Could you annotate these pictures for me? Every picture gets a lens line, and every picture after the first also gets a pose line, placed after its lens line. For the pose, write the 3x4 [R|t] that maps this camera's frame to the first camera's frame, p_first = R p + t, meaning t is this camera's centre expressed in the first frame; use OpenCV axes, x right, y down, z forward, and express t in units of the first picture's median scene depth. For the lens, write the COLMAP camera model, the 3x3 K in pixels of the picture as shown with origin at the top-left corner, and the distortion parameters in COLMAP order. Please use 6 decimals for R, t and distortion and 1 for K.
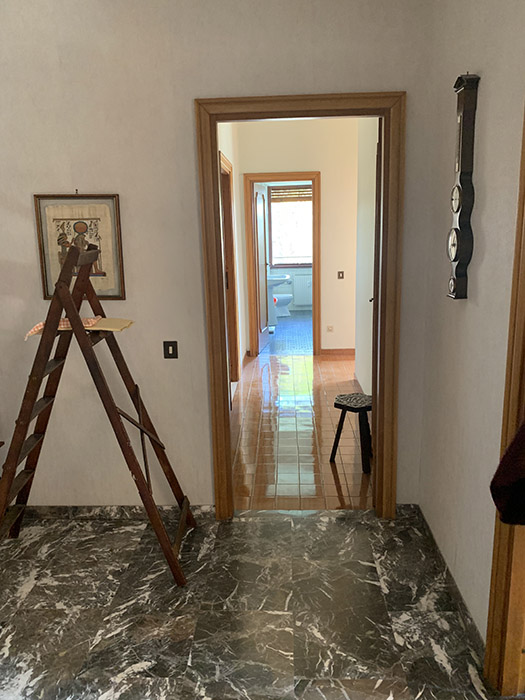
lens RADIAL K [[541.7, 0, 264.2], [0, 541.7, 344.7], [0, 0, 1]] dist [0.073980, -0.008303]
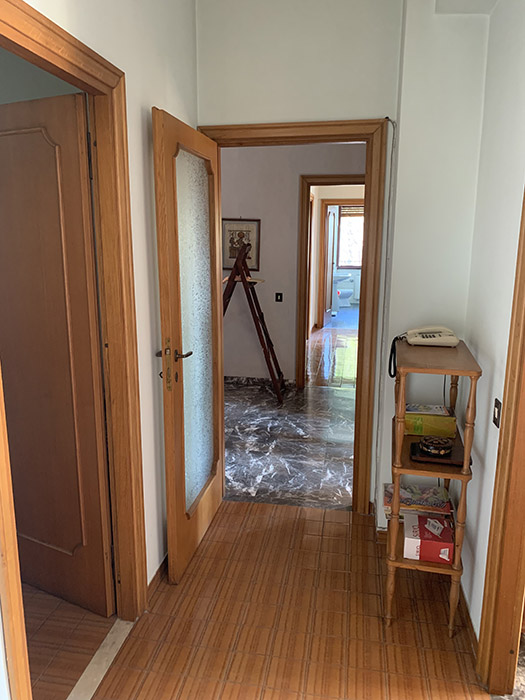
lens RADIAL K [[541.7, 0, 261.9], [0, 541.7, 356.2], [0, 0, 1]] dist [0.073980, -0.008303]
pose [[0.990348, 0.063847, -0.123021, 0.023091], [-0.062854, 0.997951, 0.011941, 0.191805], [0.123531, -0.004093, 0.992332, -0.922487]]
